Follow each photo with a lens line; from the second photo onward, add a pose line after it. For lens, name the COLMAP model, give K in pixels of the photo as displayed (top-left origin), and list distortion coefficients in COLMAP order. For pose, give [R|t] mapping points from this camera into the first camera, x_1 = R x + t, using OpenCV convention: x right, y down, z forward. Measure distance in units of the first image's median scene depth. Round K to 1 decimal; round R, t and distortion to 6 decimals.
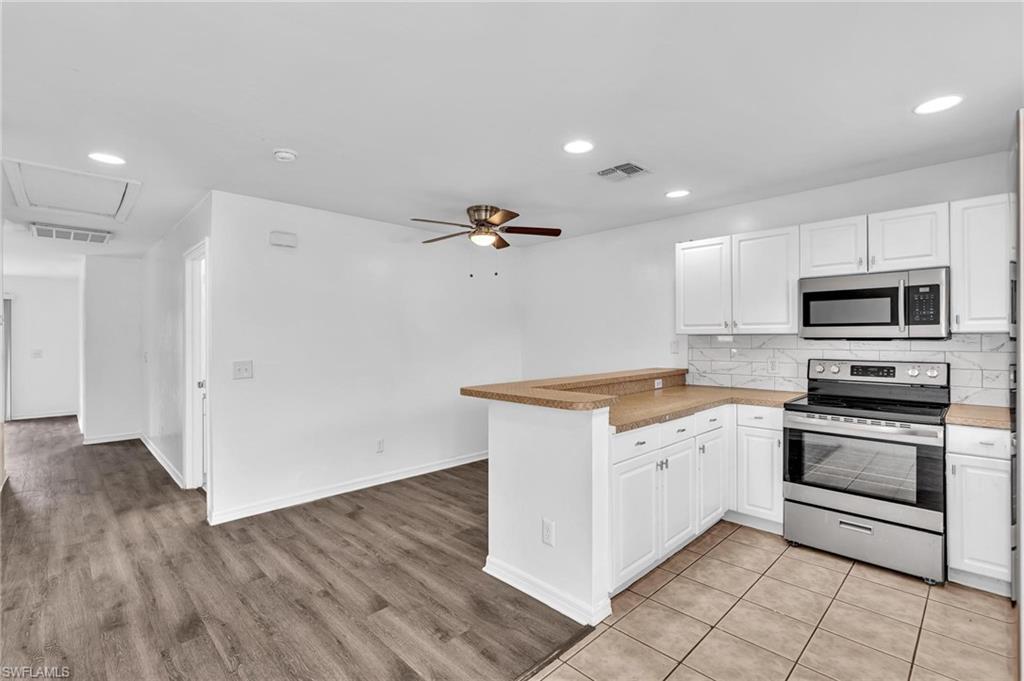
lens RADIAL K [[465.8, 0, 512.0], [0, 465.8, 340.5], [0, 0, 1]] dist [-0.003182, 0.000133]
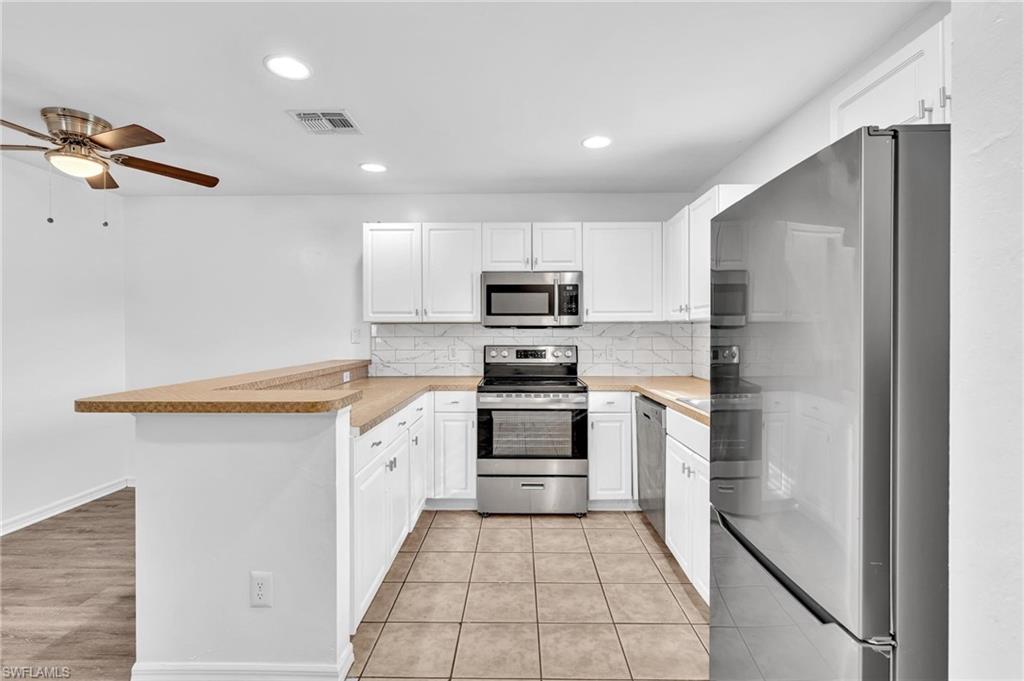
lens RADIAL K [[471.8, 0, 513.6], [0, 471.8, 336.5], [0, 0, 1]] dist [-0.002870, 0.000394]
pose [[0.707322, -0.002792, 0.706886, -0.123873], [0.002942, 0.999995, 0.001006, 0.019751], [-0.706885, 0.001368, 0.707327, 0.170774]]
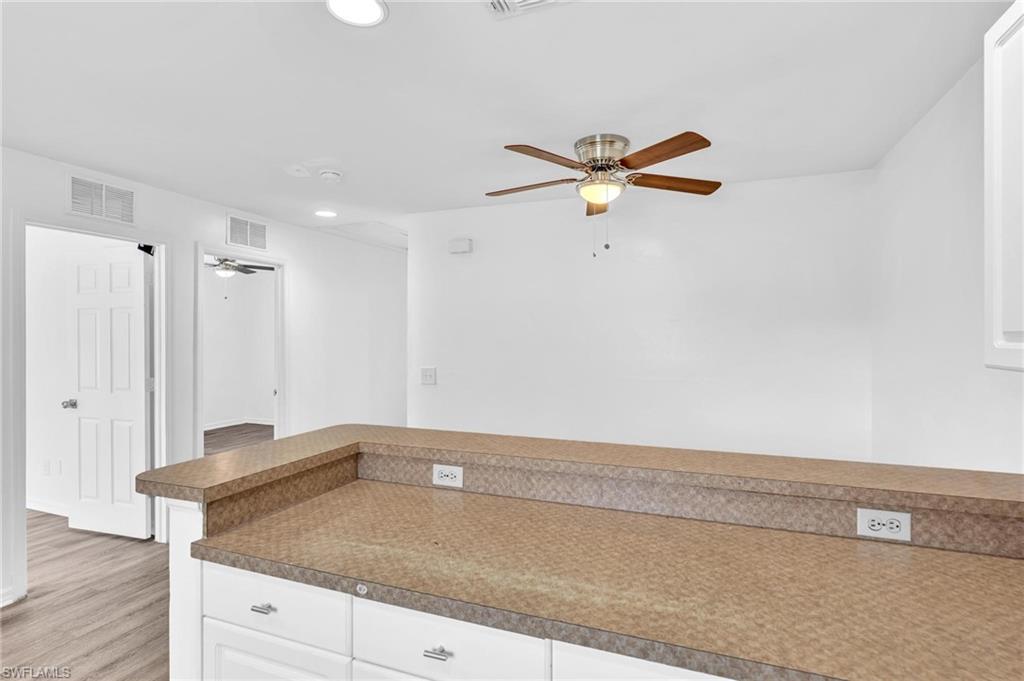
lens RADIAL K [[508.5, 0, 512.0], [0, 508.5, 340.5], [0, 0, 1]] dist [-0.000931, 0.000068]
pose [[0.420090, 0.013712, -0.907379, 0.650977], [-0.009388, 0.999898, 0.010764, -0.037833], [0.907434, 0.003996, 0.420176, 0.806316]]
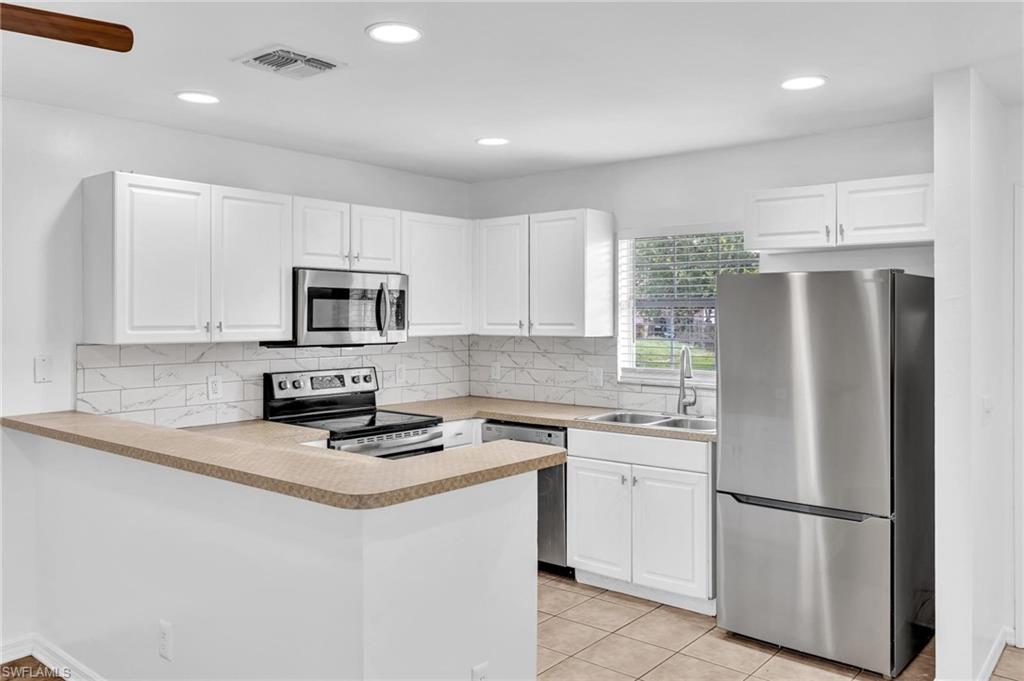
lens RADIAL K [[798.2, 0, 508.9], [0, 798.2, 317.8], [0, 0, 1]] dist [0.006031, 0.002468]
pose [[-0.104892, 0.001138, 0.994483, -0.756761], [0.006269, 0.999980, -0.000483, -0.051625], [-0.994464, 0.006184, -0.104897, 0.842203]]
